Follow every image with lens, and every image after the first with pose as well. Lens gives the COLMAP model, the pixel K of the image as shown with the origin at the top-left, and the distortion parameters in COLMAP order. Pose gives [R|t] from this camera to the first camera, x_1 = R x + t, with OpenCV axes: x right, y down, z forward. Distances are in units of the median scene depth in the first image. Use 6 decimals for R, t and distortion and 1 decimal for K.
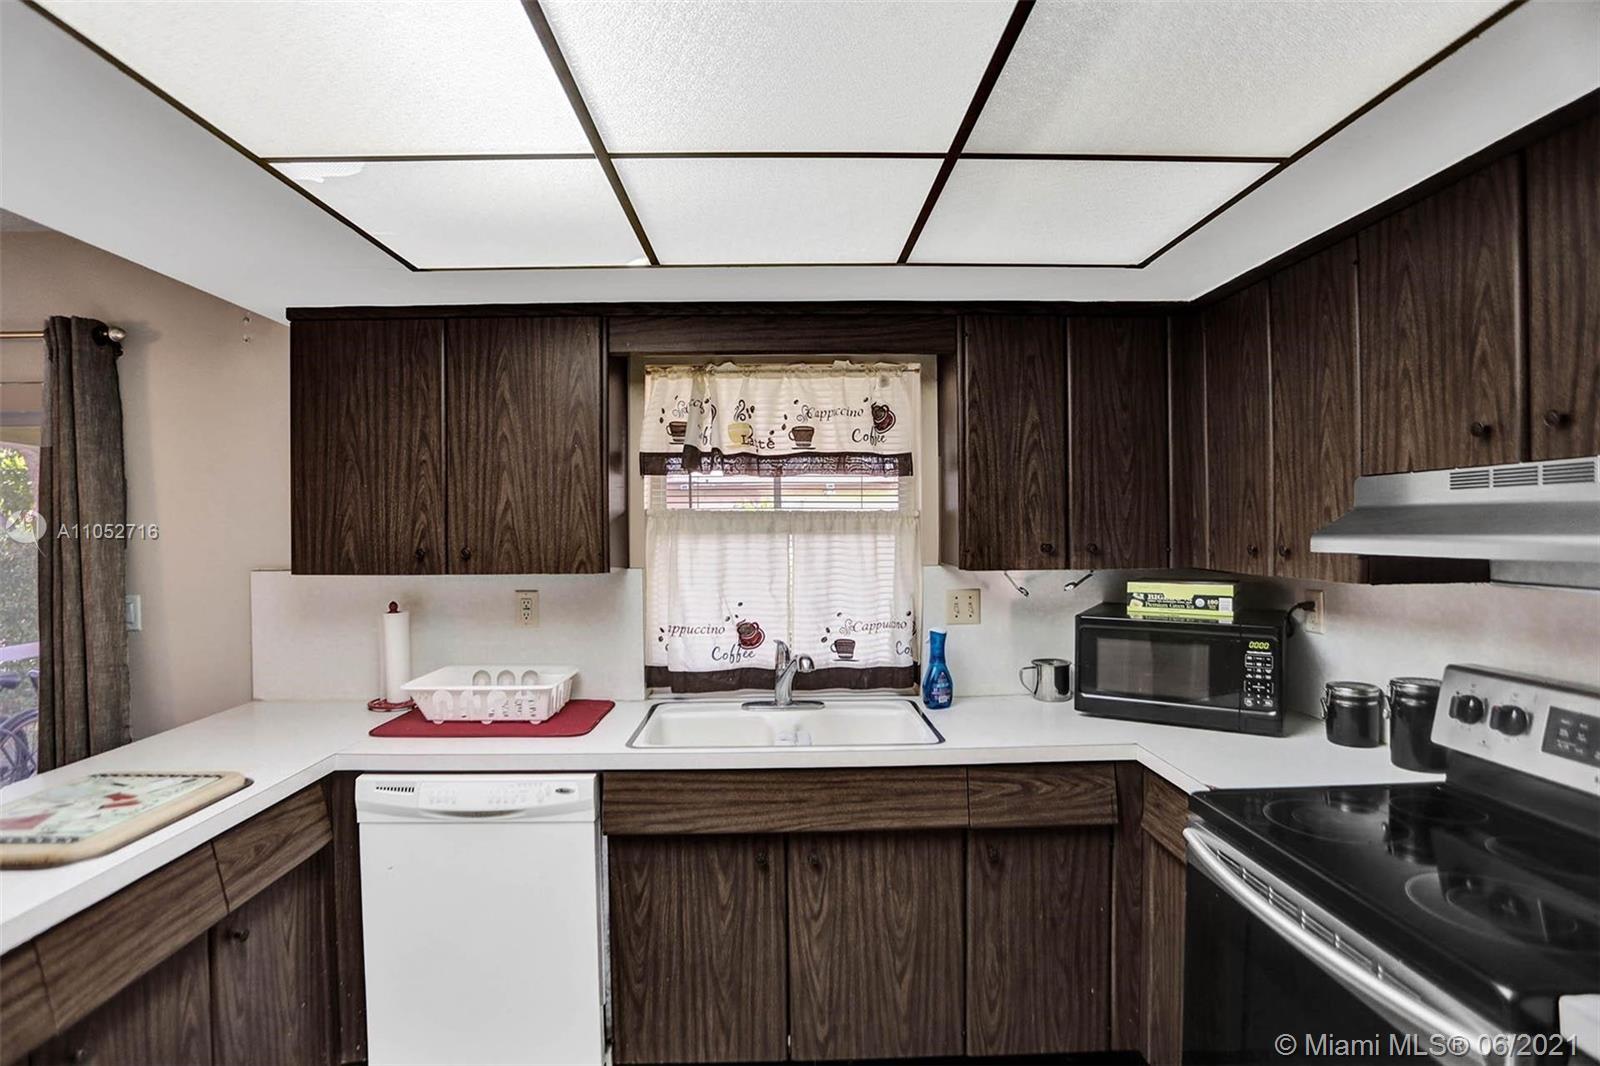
lens RADIAL K [[803.6, 0, 795.5], [0, 803.6, 541.6], [0, 0, 1]] dist [-0.049637, 0.013641]
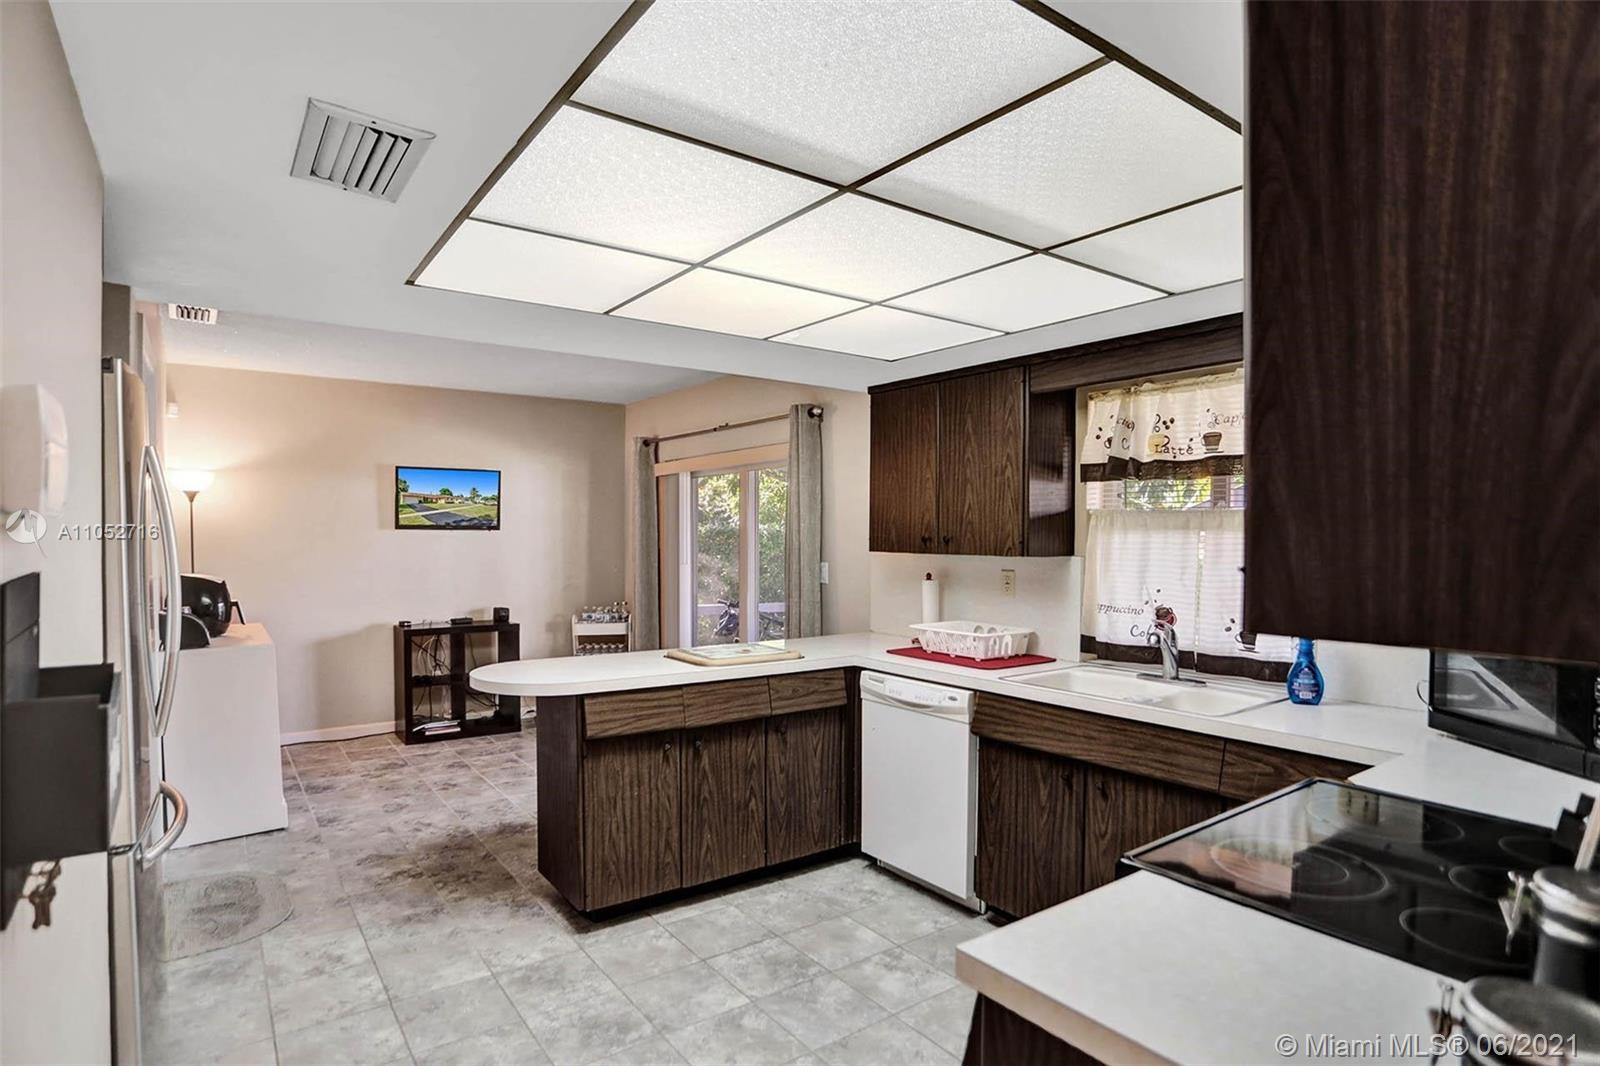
lens RADIAL K [[803.6, 0, 808.1], [0, 803.6, 557.5], [0, 0, 1]] dist [-0.049637, 0.013641]
pose [[0.599483, 0.037758, -0.799497, 0.720048], [-0.028384, 0.999261, 0.025908, 0.018830], [0.799884, 0.007162, 0.600112, -0.113550]]
